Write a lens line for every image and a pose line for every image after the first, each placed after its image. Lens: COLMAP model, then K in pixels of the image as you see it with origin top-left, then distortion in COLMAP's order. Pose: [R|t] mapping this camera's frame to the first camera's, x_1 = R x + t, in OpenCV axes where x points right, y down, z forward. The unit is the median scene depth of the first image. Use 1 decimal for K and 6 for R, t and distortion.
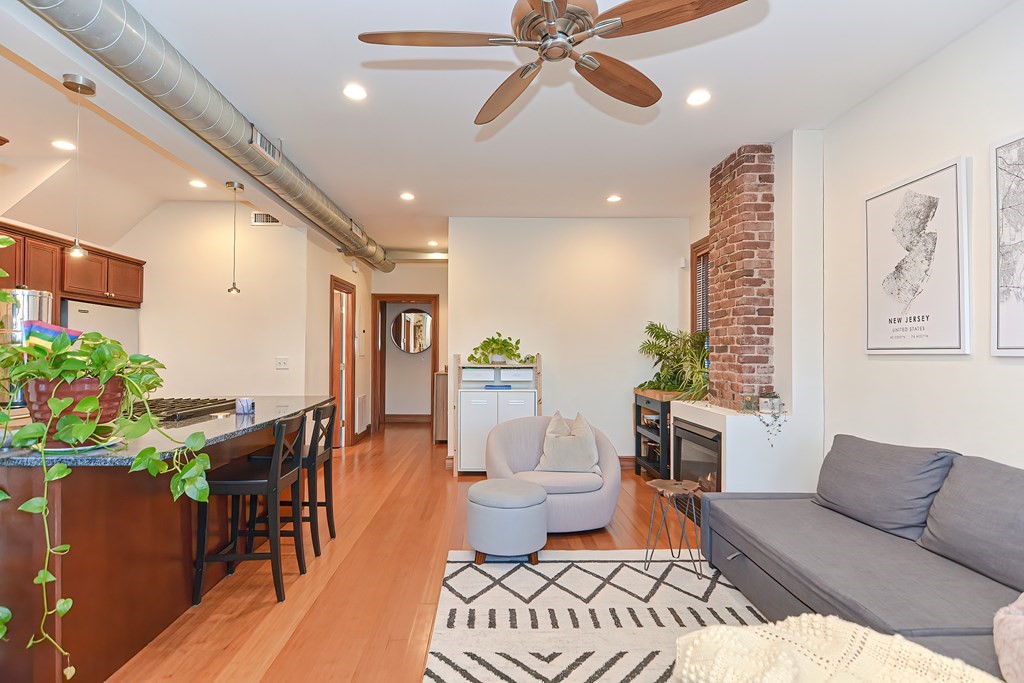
lens RADIAL K [[485.0, 0, 490.2], [0, 485.0, 347.6], [0, 0, 1]] dist [0.023169, 0.000462]
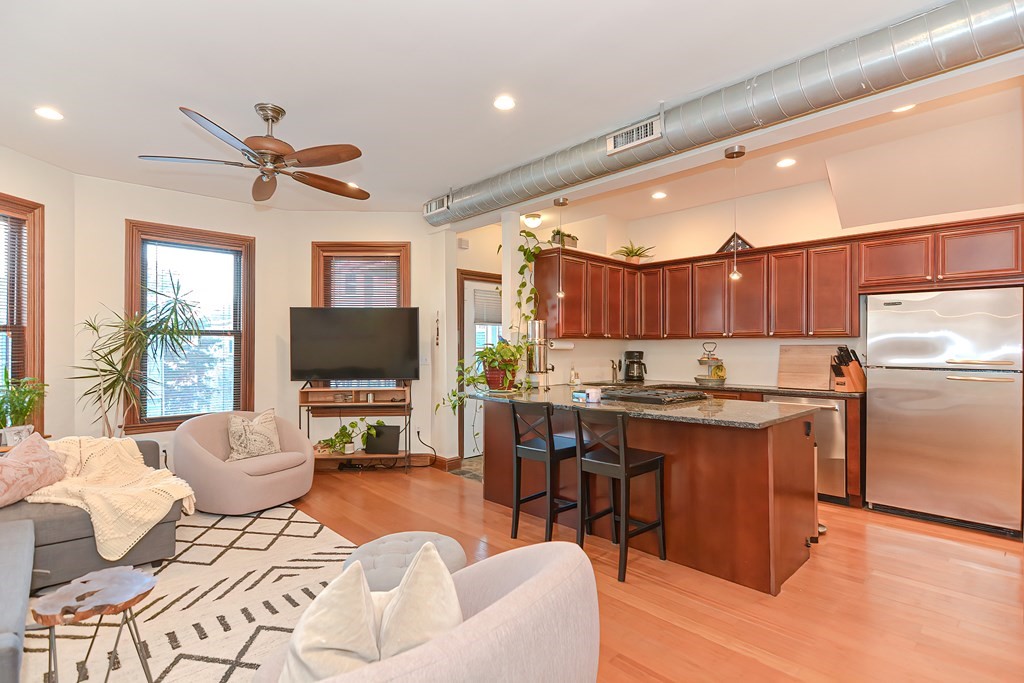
lens RADIAL K [[490.9, 0, 521.3], [0, 490.9, 342.9], [0, 0, 1]] dist [0.016988, -0.012849]
pose [[-0.717016, -0.012071, -0.696952, 0.309340], [0.004166, 0.999758, -0.021601, 0.015353], [0.697044, -0.018392, -0.716793, 1.258420]]
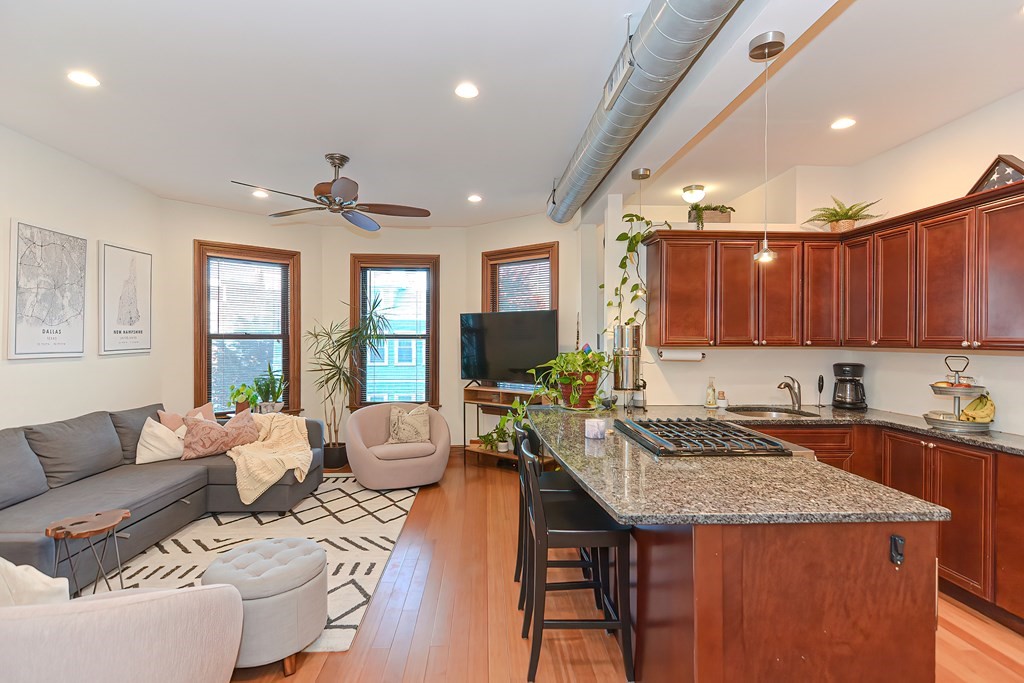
lens RADIAL K [[501.9, 0, 516.0], [0, 501.9, 337.8], [0, 0, 1]] dist [0.014026, -0.012377]
pose [[-0.998504, -0.009269, -0.053881, -0.227513], [-0.008784, 0.999919, -0.009233, -0.024890], [0.053962, -0.008746, -0.998505, 1.394113]]
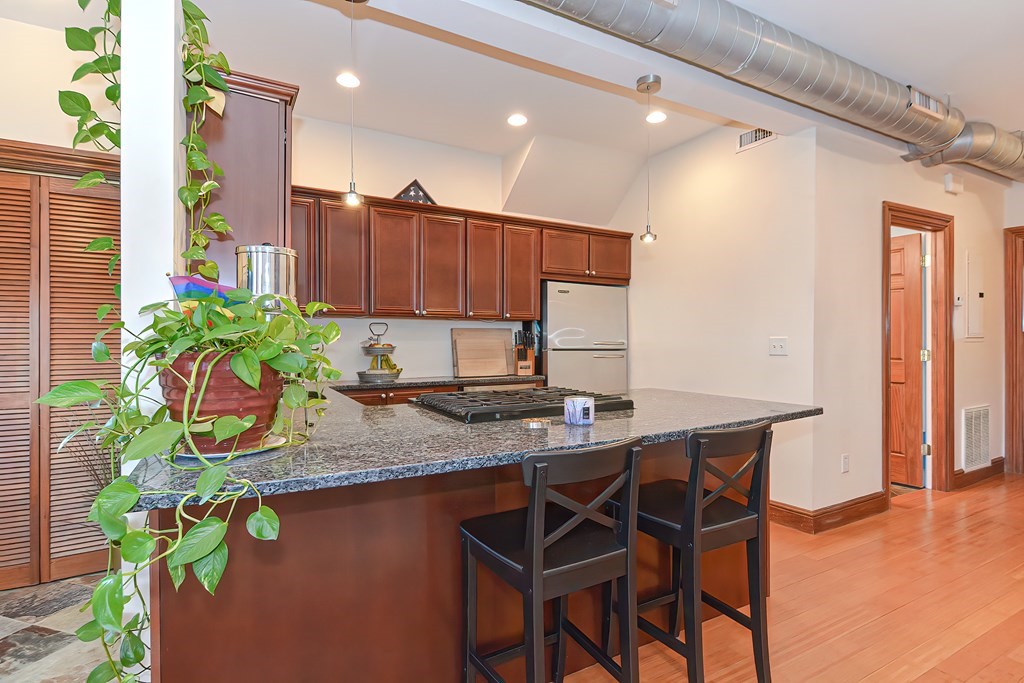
lens RADIAL K [[491.6, 0, 537.9], [0, 491.6, 344.1], [0, 0, 1]] dist [0.032014, -0.023072]
pose [[0.472636, -0.002897, -0.881253, 0.020347], [0.014997, 0.999876, 0.004757, 0.028167], [0.881130, -0.015465, 0.472621, 0.521188]]
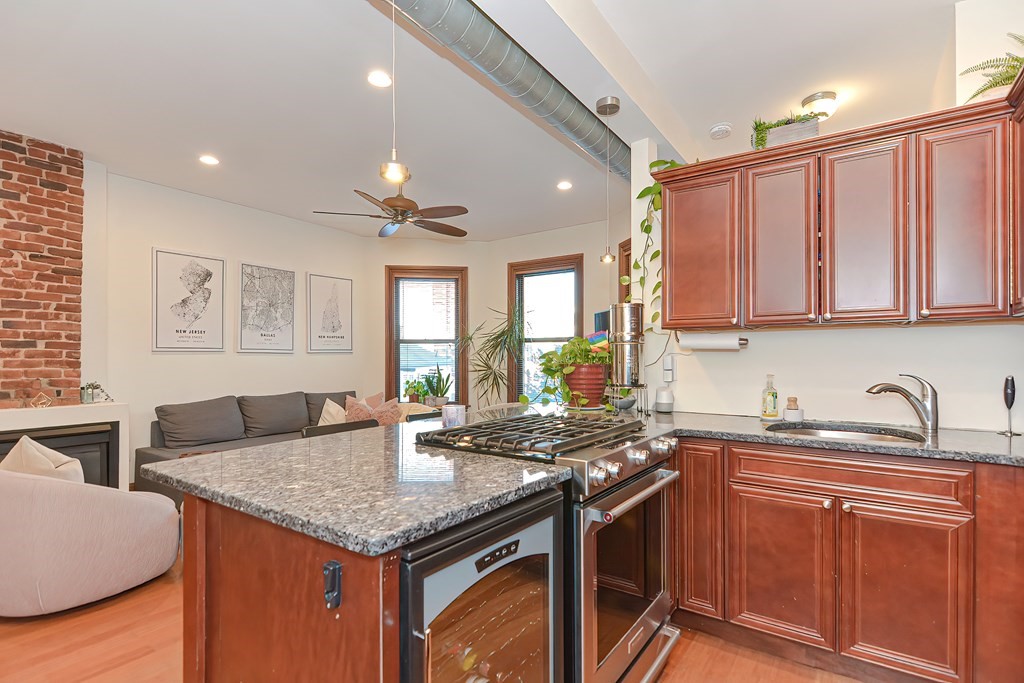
lens RADIAL K [[506.2, 0, 513.5], [0, 506.2, 356.6], [0, 0, 1]] dist [0.022368, -0.011089]
pose [[-0.812161, -0.004261, 0.583418, -0.762725], [-0.010151, 0.999925, -0.006829, 0.022218], [-0.583345, -0.011469, -0.812144, 1.170672]]
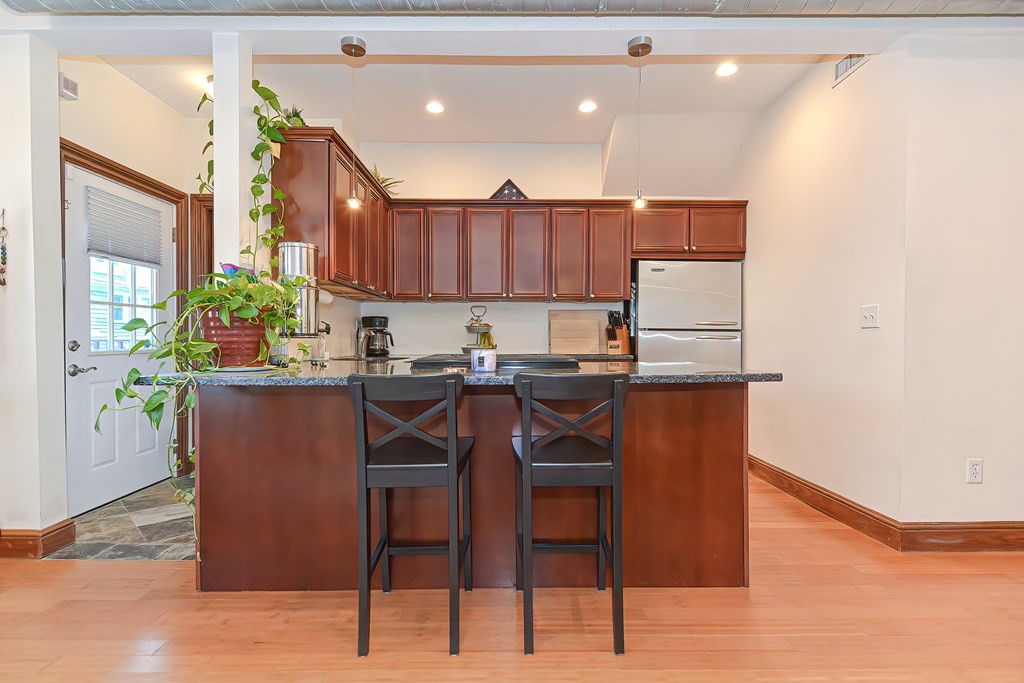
lens RADIAL K [[489.1, 0, 513.4], [0, 489.1, 344.6], [0, 0, 1]] dist [0.021104, -0.009926]
pose [[-0.006593, 0.005827, -0.999961, 0.145352], [0.011564, 0.999917, 0.005750, 0.067968], [0.999911, -0.011525, -0.006660, 0.774041]]
